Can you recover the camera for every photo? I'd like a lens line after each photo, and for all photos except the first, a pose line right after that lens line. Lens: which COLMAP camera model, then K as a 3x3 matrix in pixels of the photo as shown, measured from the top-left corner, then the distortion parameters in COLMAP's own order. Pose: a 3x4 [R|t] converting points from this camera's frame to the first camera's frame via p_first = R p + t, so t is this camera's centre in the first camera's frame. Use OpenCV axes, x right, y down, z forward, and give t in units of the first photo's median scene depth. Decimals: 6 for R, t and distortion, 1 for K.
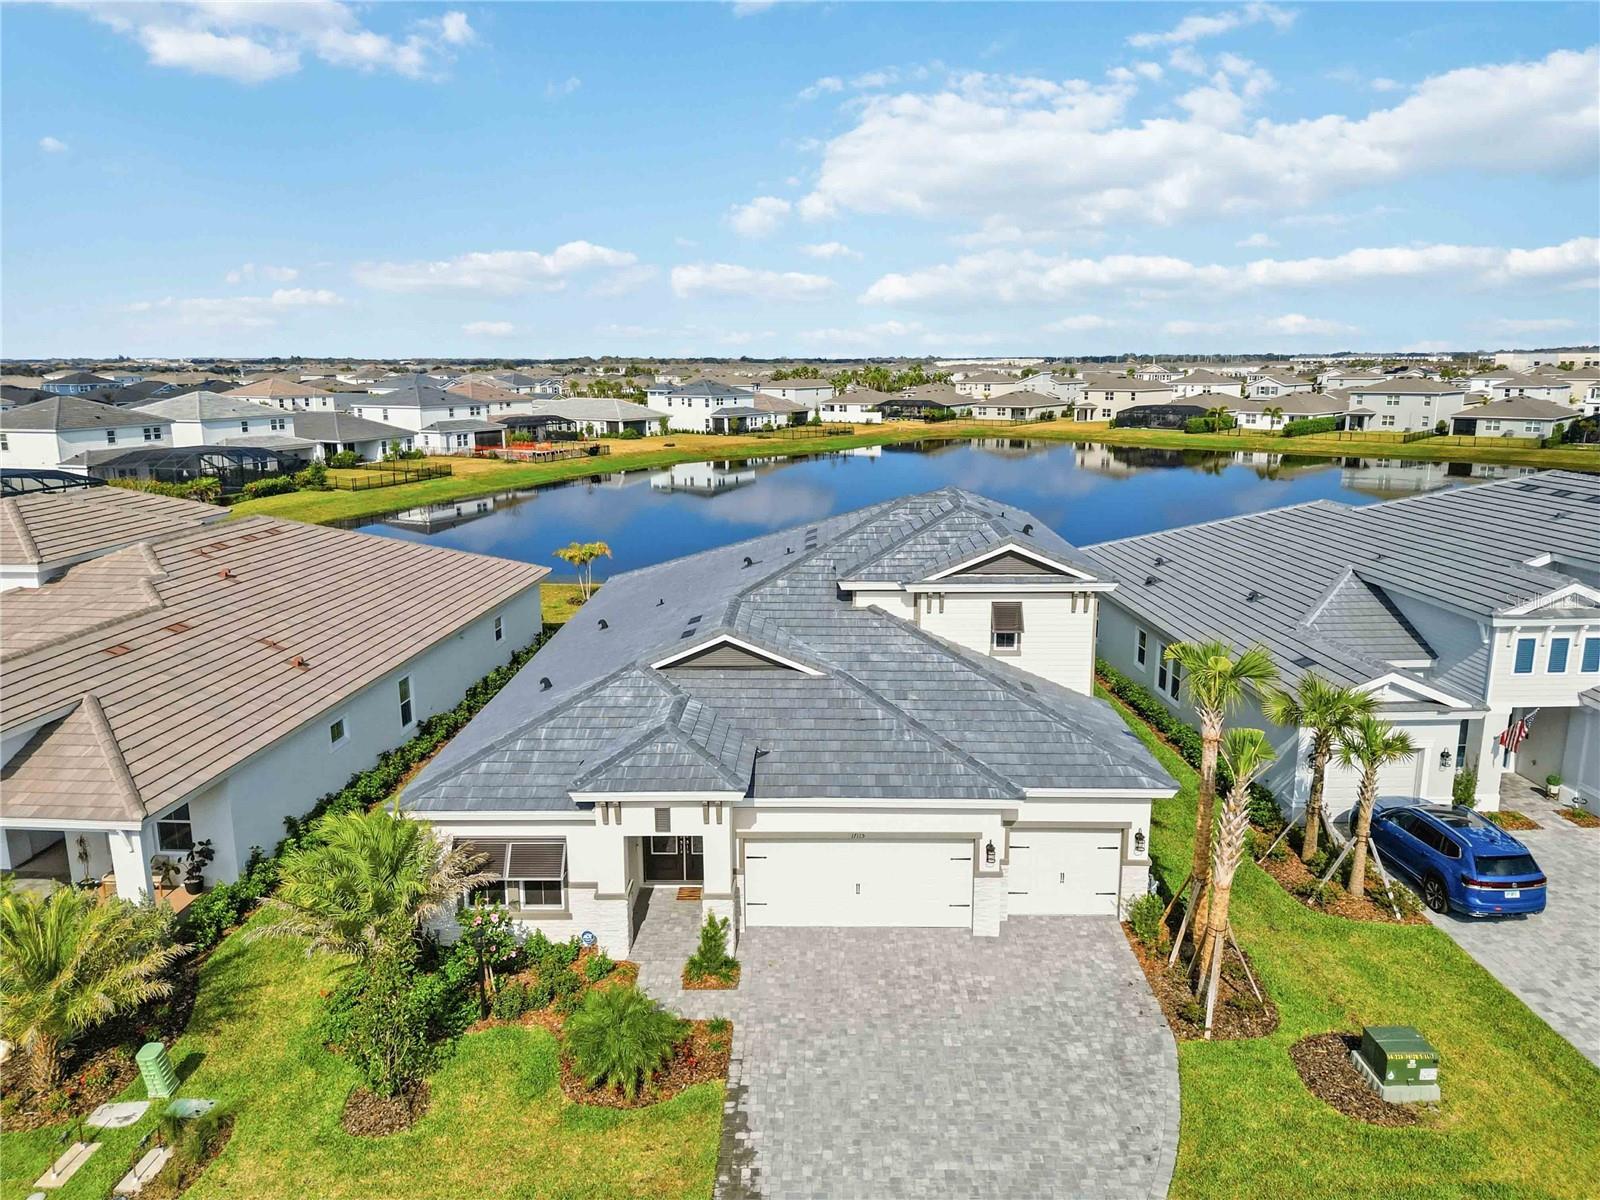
lens RADIAL K [[1114.4, 0, 794.2], [0, 1114.4, 610.5], [0, 0, 1]] dist [0.076084, -0.068498]
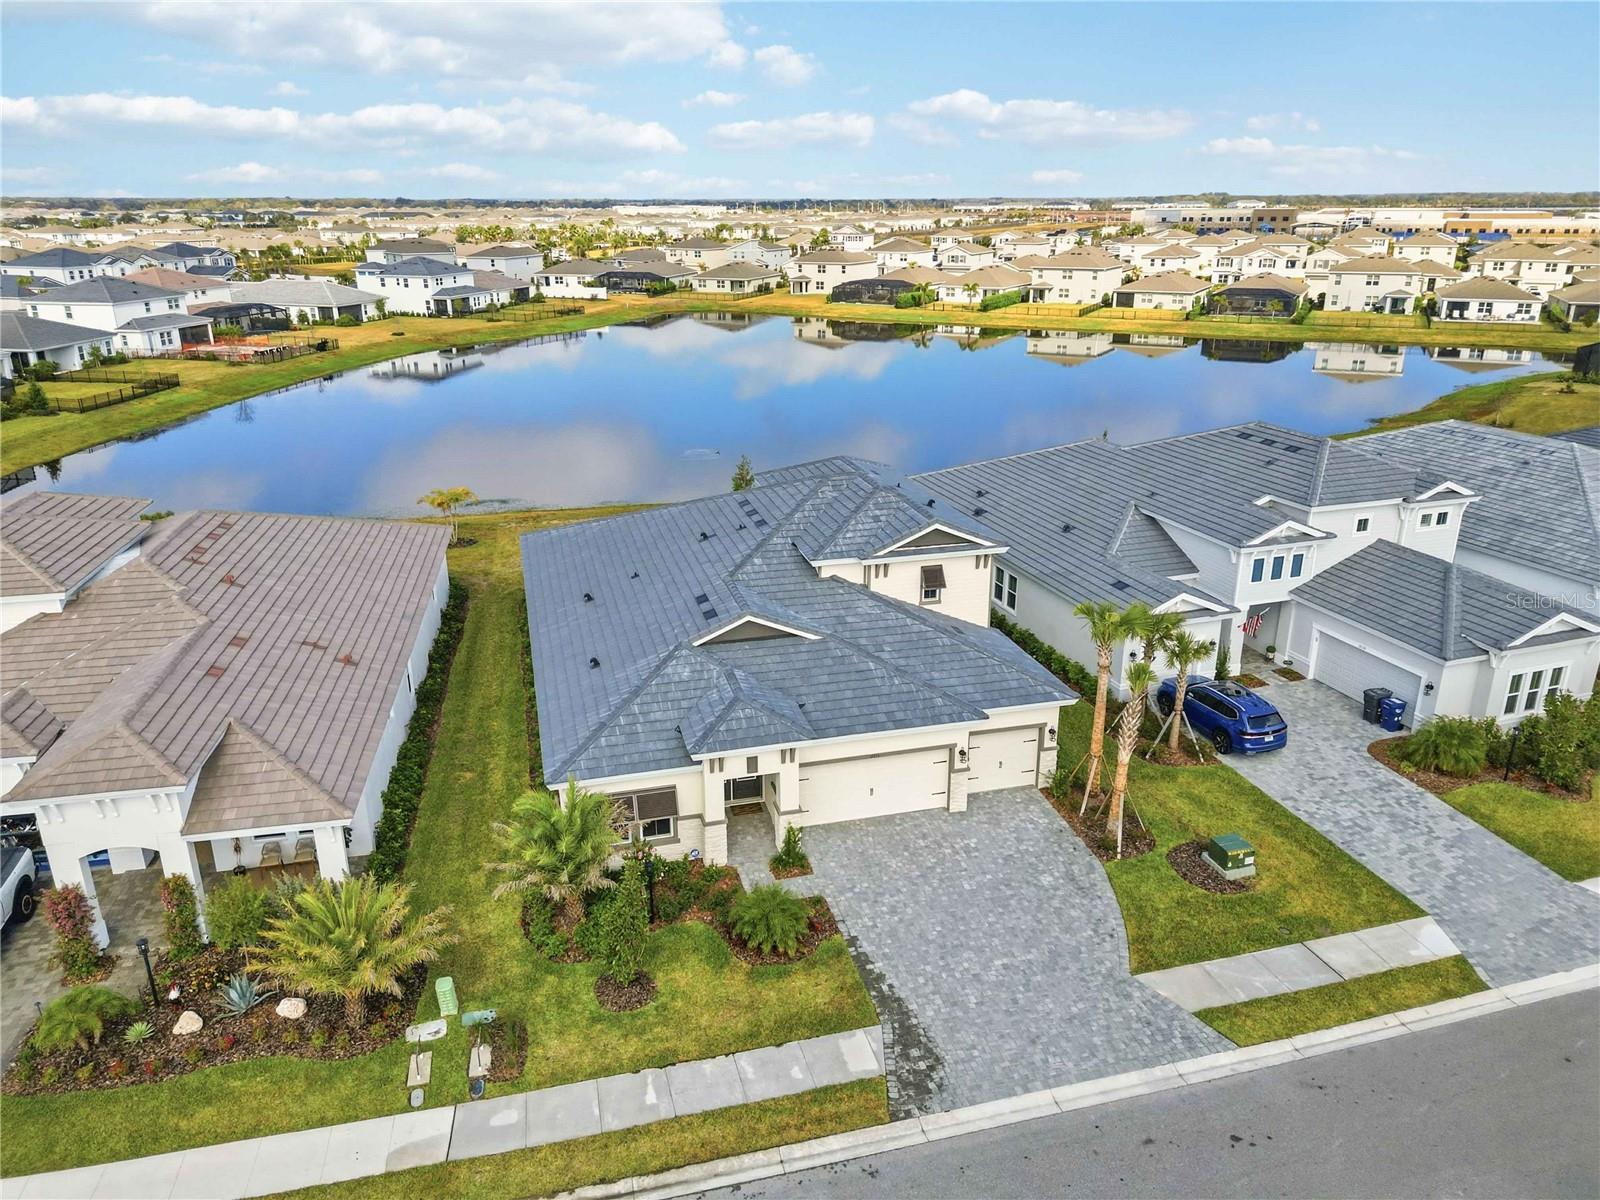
lens RADIAL K [[1107.6, 0, 795.1], [0, 1107.6, 609.4], [0, 0, 1]] dist [0.097013, -0.115870]
pose [[0.962727, -0.092962, 0.253999, -0.301345], [0.060046, 0.989104, 0.134417, -0.139936], [-0.263727, -0.114155, 0.957819, -0.231622]]
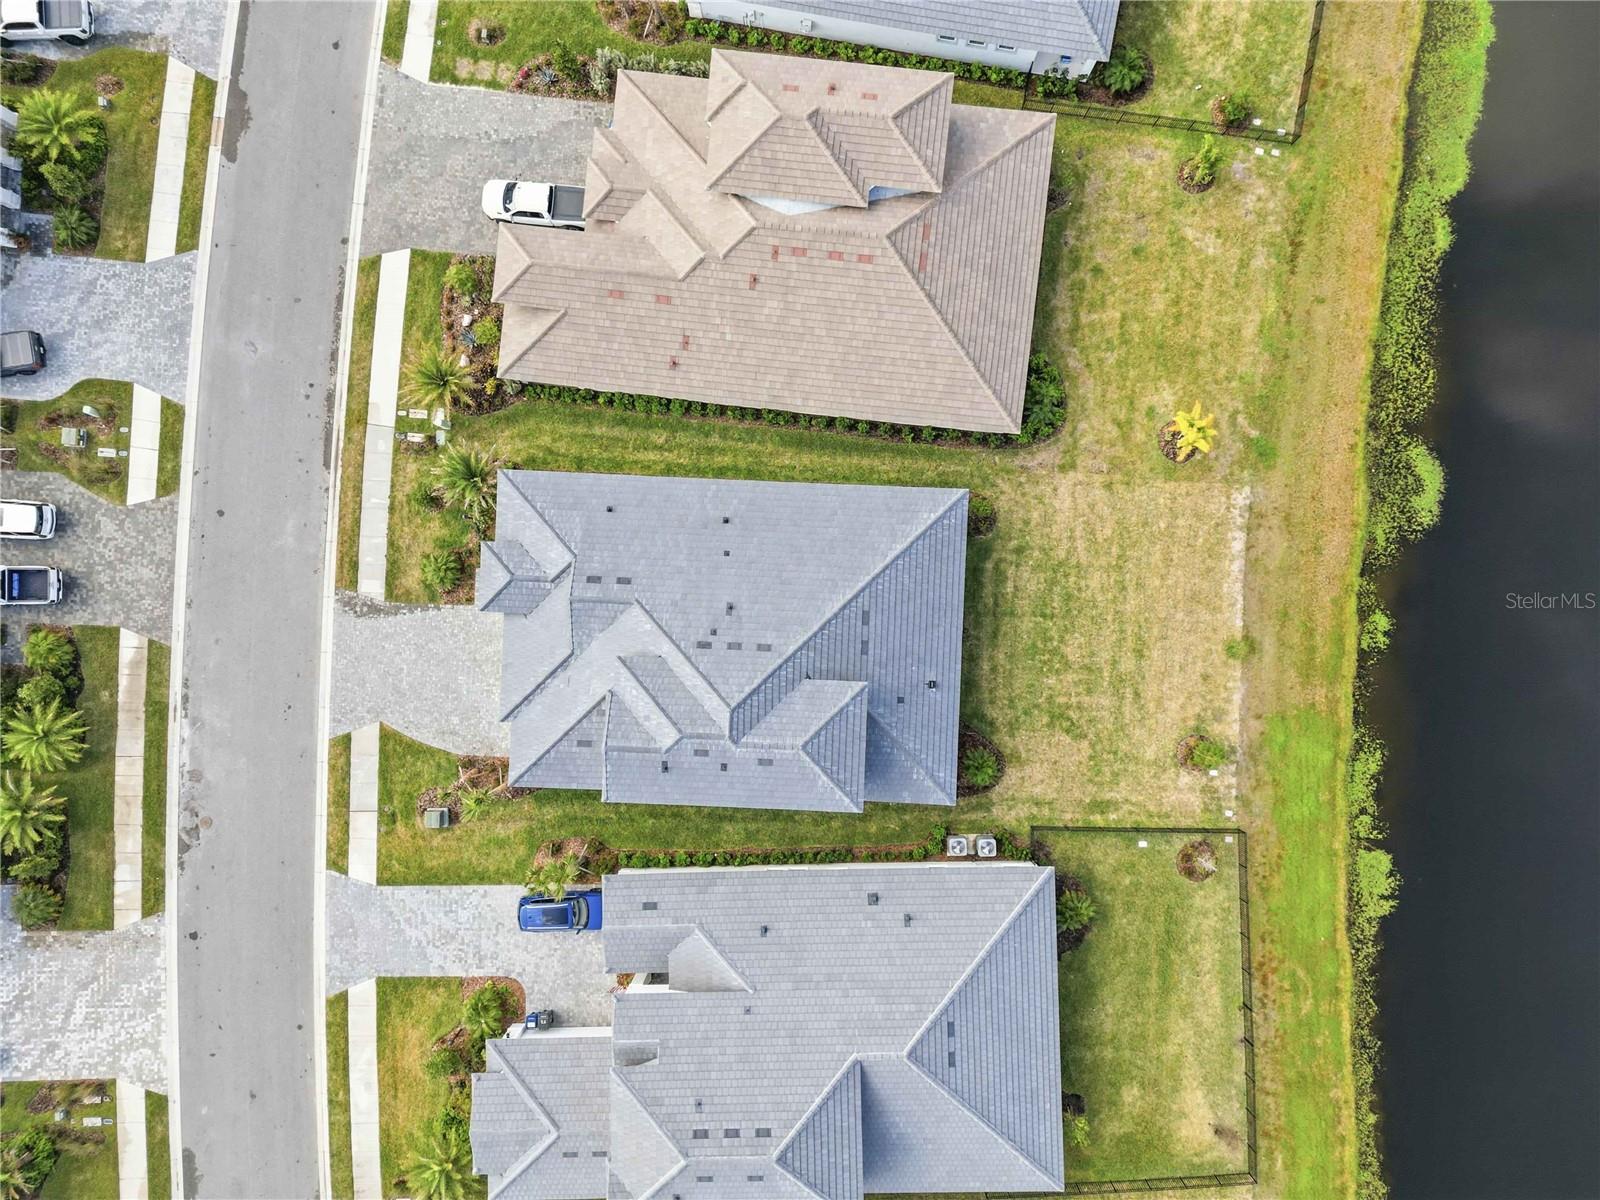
lens RADIAL K [[1114.4, 0, 794.2], [0, 1114.4, 610.5], [0, 0, 1]] dist [0.076084, -0.068498]
pose [[-0.025543, 0.999664, 0.004384, -0.053331], [-0.206424, -0.009566, 0.978416, -1.883217], [0.978129, 0.024086, 0.206599, 0.872031]]
